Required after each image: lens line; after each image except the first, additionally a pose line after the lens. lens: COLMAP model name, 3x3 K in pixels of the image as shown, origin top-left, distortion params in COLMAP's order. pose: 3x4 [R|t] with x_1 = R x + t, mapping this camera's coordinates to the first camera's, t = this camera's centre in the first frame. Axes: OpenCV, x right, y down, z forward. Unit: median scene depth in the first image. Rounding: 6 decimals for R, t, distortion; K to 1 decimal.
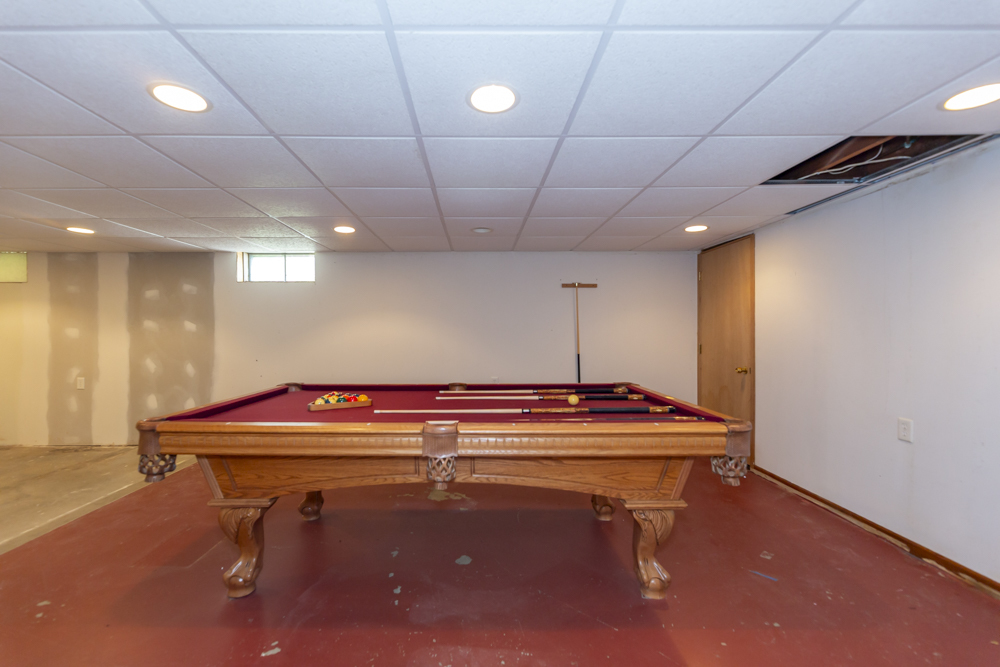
lens RADIAL K [[410.8, 0, 470.3], [0, 410.8, 333.9], [0, 0, 1]] dist [0.001325, 0.000280]
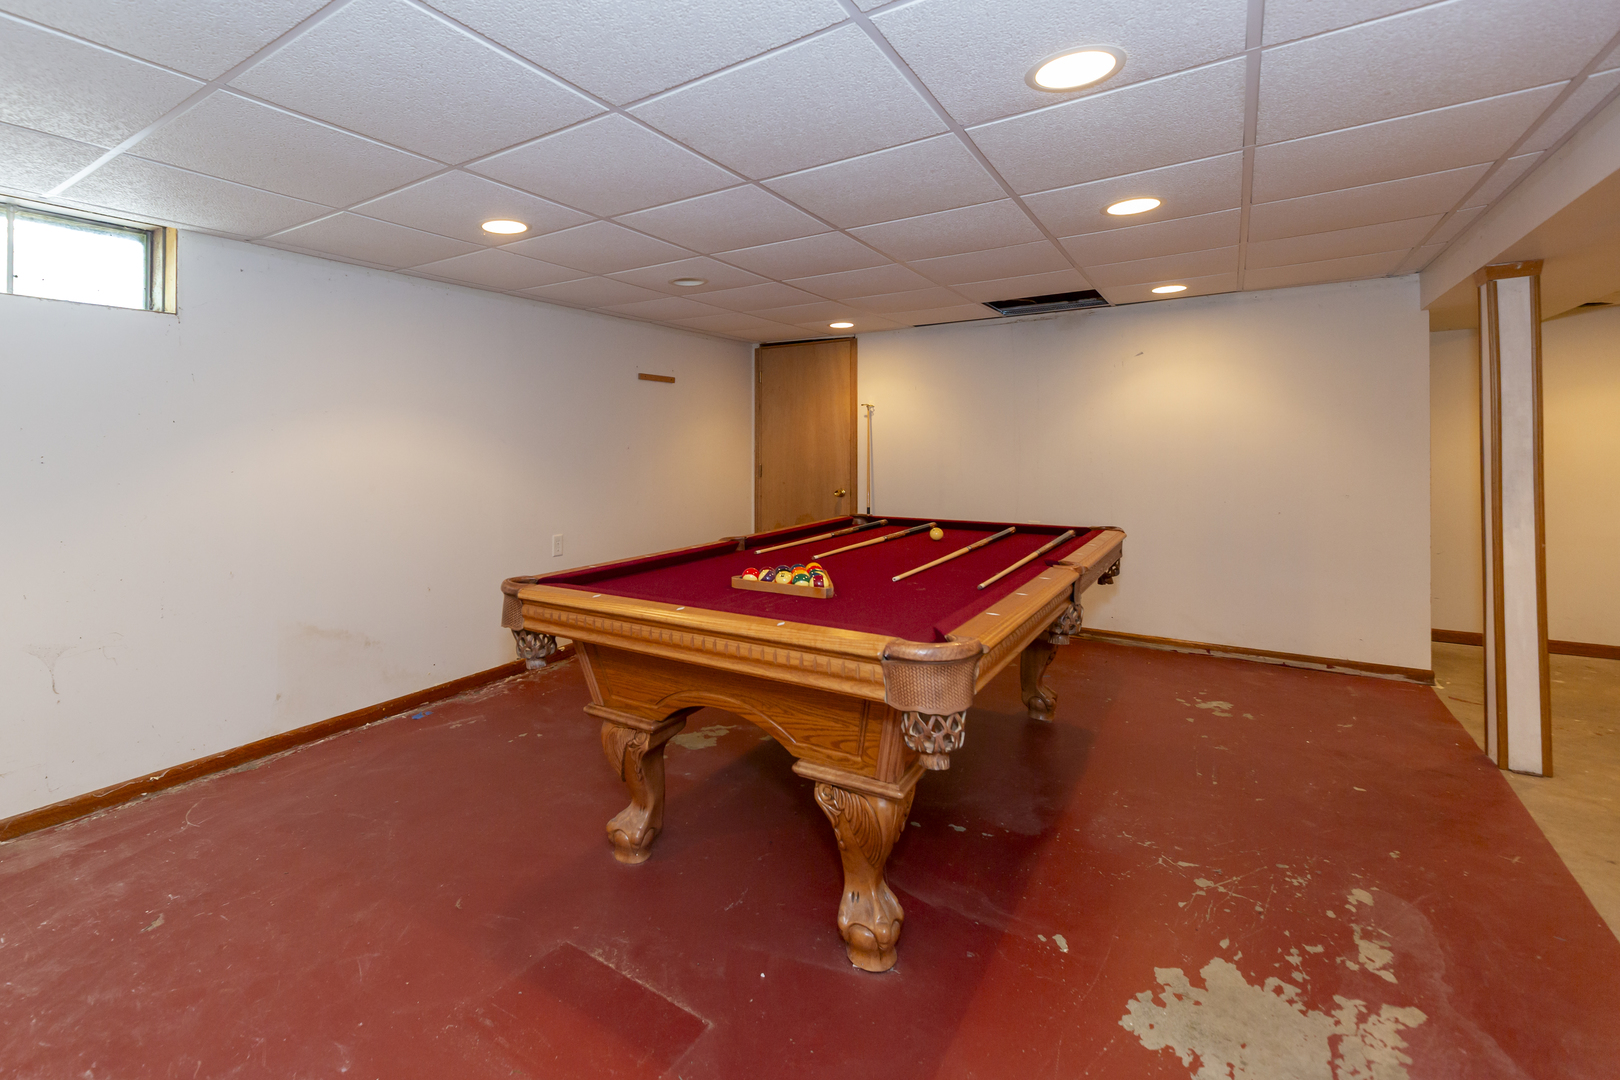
lens RADIAL K [[740.8, 0, 703.9], [0, 740.8, 444.9], [0, 0, 1]] dist [0.000539, -0.000595]
pose [[0.576635, -0.001055, 0.817001, -1.254482], [0.012179, 0.999899, -0.007305, -0.008751], [-0.816911, 0.014163, 0.576590, 0.550443]]
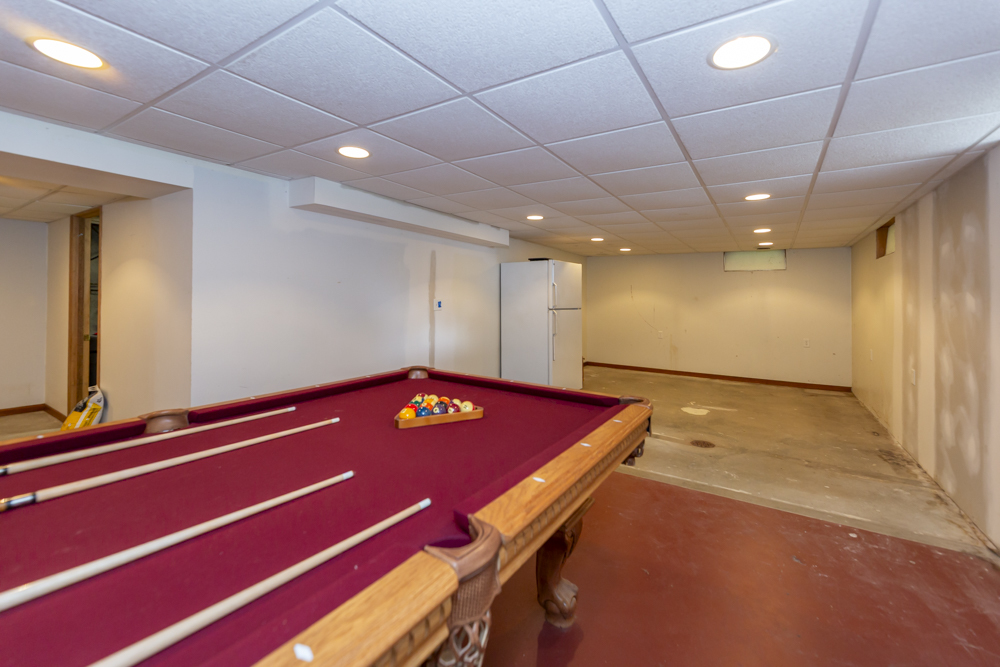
lens RADIAL K [[423.9, 0, 499.2], [0, 423.9, 310.0], [0, 0, 1]] dist [0.001314, 0.000272]
pose [[-0.540577, 0.017567, -0.841111, 0.212659], [-0.020832, 0.999196, 0.034257, -0.024362], [0.841037, 0.036041, -0.539776, 1.526519]]
